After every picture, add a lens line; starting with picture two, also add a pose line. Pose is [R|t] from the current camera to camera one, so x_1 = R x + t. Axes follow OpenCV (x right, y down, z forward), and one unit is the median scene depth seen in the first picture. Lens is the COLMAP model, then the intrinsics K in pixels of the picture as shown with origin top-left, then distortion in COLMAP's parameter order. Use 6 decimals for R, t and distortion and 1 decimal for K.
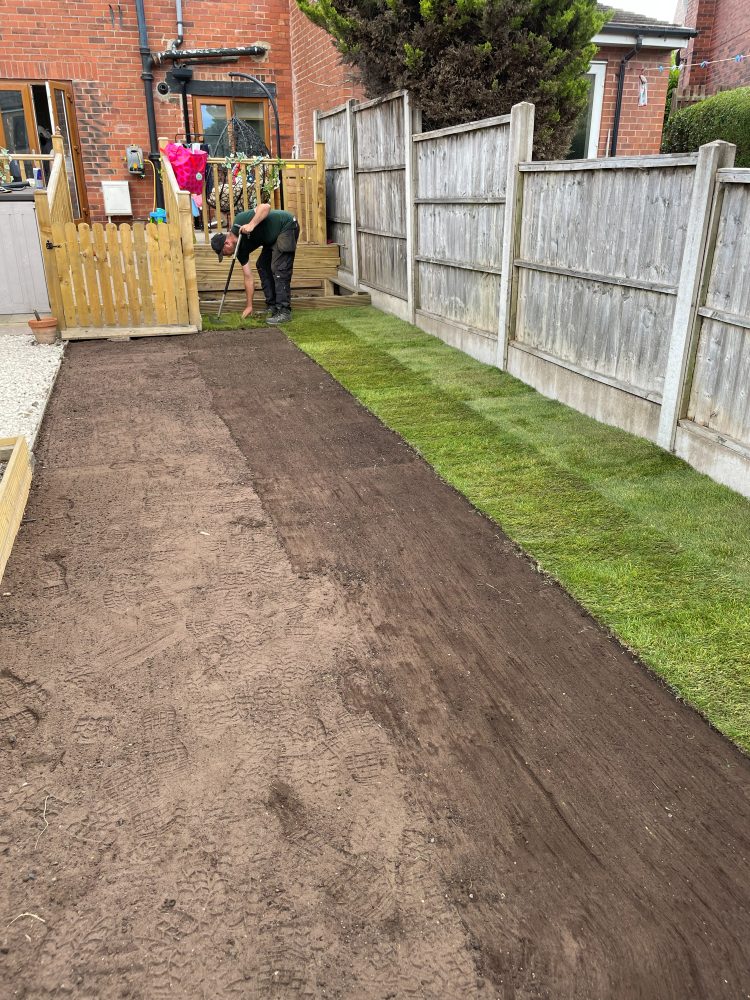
lens RADIAL K [[766.9, 0, 375.0], [0, 766.9, 500.0], [0, 0, 1]] dist [0.084936, -0.115427]
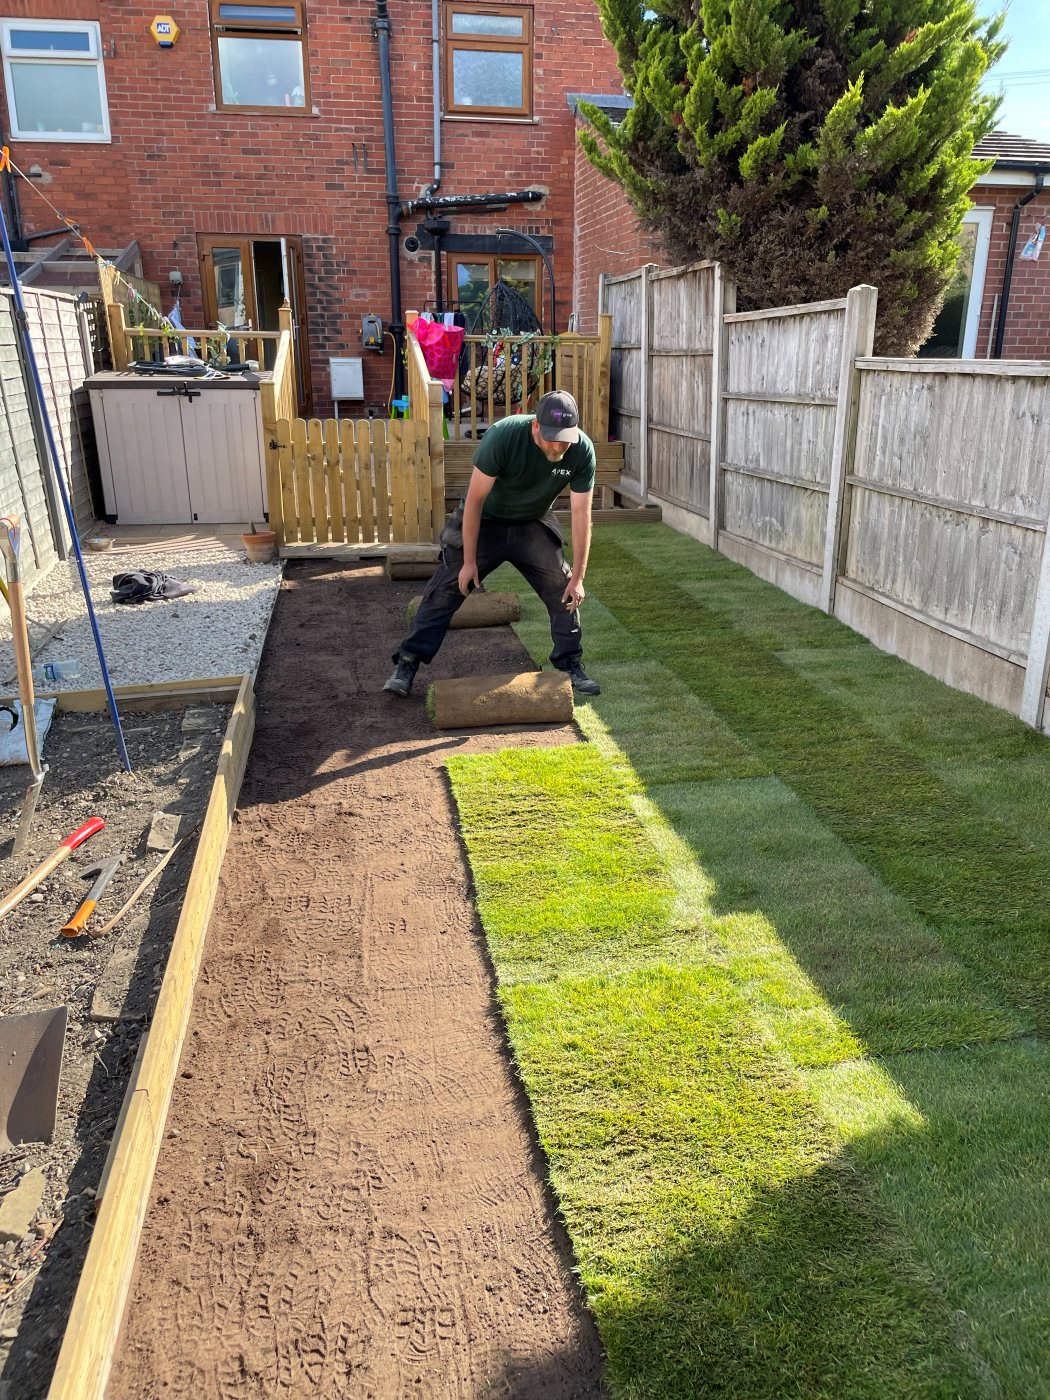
lens RADIAL K [[1073.7, 0, 525.0], [0, 1073.7, 700.0], [0, 0, 1]] dist [0.084936, -0.115427]
pose [[0.991097, 0.043898, -0.125696, 0.004157], [-0.052580, 0.996393, -0.066607, 0.006037], [0.122319, 0.072624, 0.989830, -0.099912]]
